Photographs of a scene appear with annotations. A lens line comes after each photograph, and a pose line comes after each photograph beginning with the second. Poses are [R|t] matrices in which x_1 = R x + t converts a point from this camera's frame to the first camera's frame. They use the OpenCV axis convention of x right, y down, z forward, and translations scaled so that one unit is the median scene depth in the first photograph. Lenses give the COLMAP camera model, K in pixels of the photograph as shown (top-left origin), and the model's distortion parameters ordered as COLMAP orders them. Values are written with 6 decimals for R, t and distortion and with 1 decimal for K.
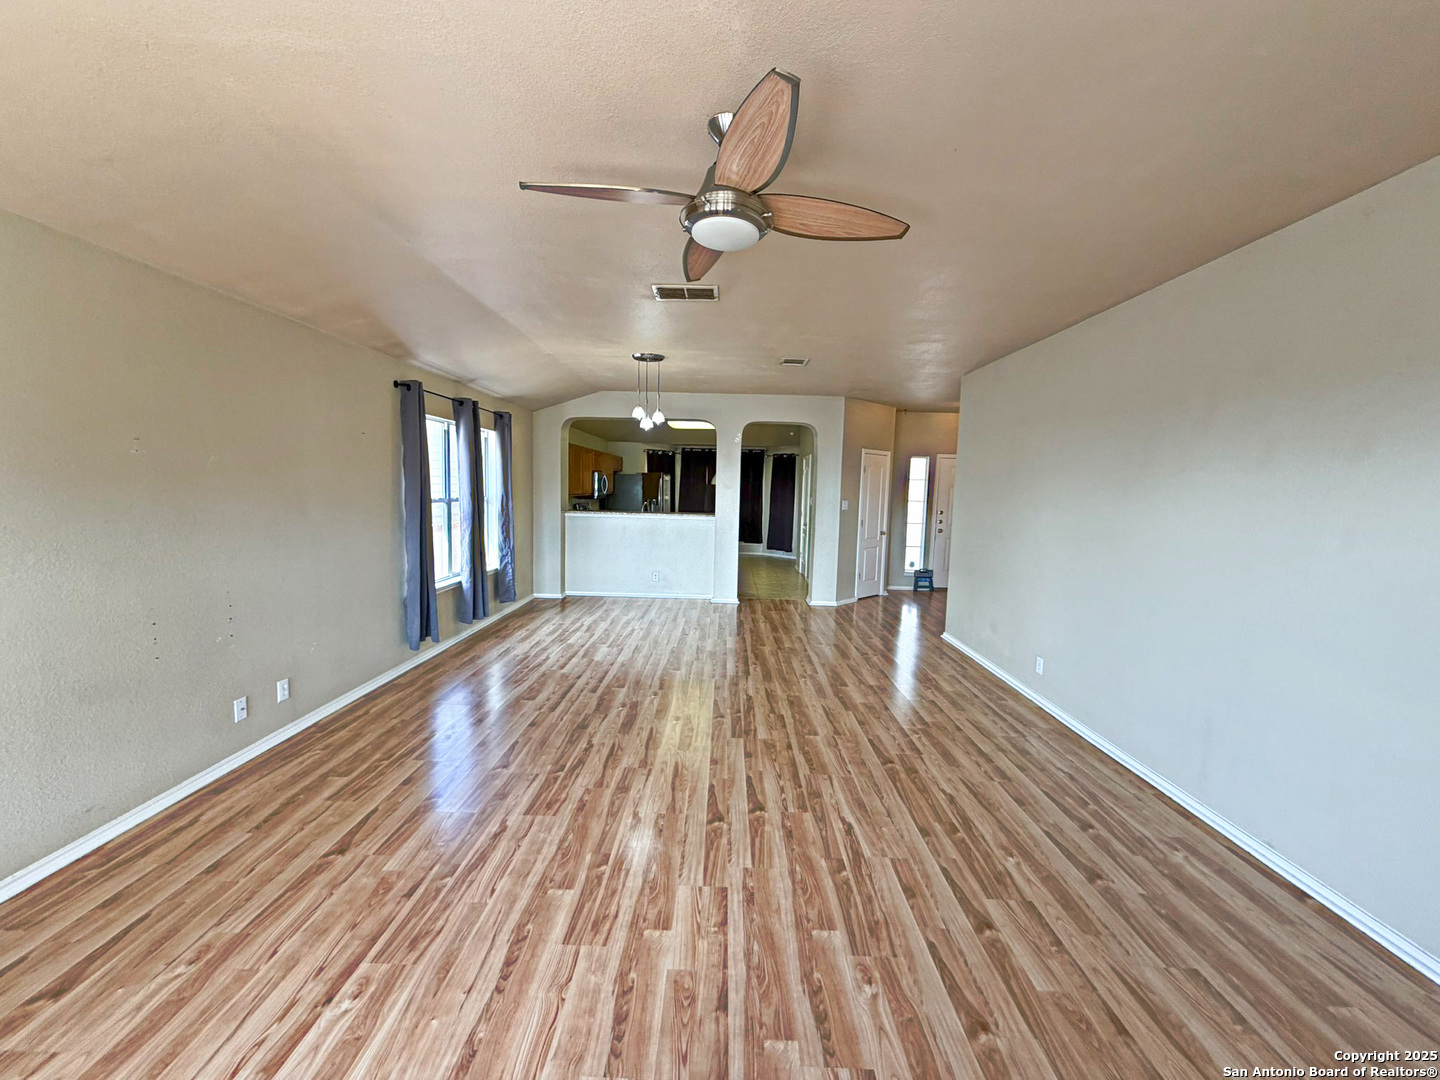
lens RADIAL K [[579.2, 0, 719.0], [0, 579.2, 542.6], [0, 0, 1]] dist [0.000828, 0.000013]
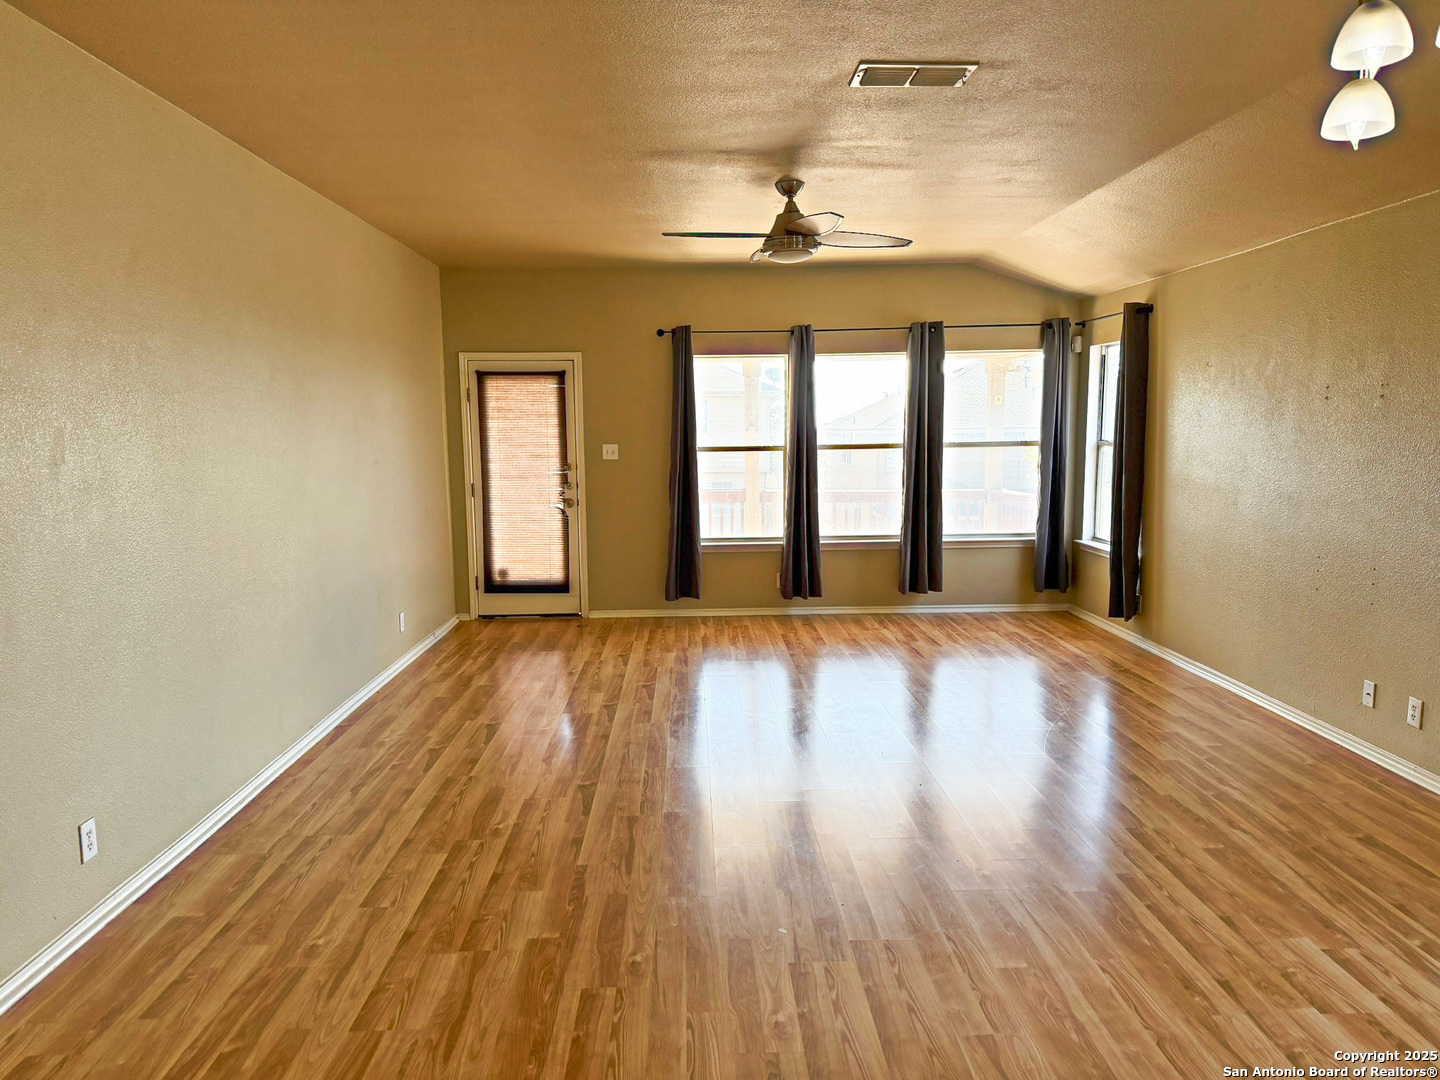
lens RADIAL K [[1006.4, 0, 719.3], [0, 1006.4, 542.2], [0, 0, 1]] dist [-0.003743, -0.001834]
pose [[-0.999003, -0.011555, -0.043129, 0.150589], [-0.020471, 0.976963, 0.212424, -0.174743], [0.039681, 0.213095, -0.976225, 1.851196]]
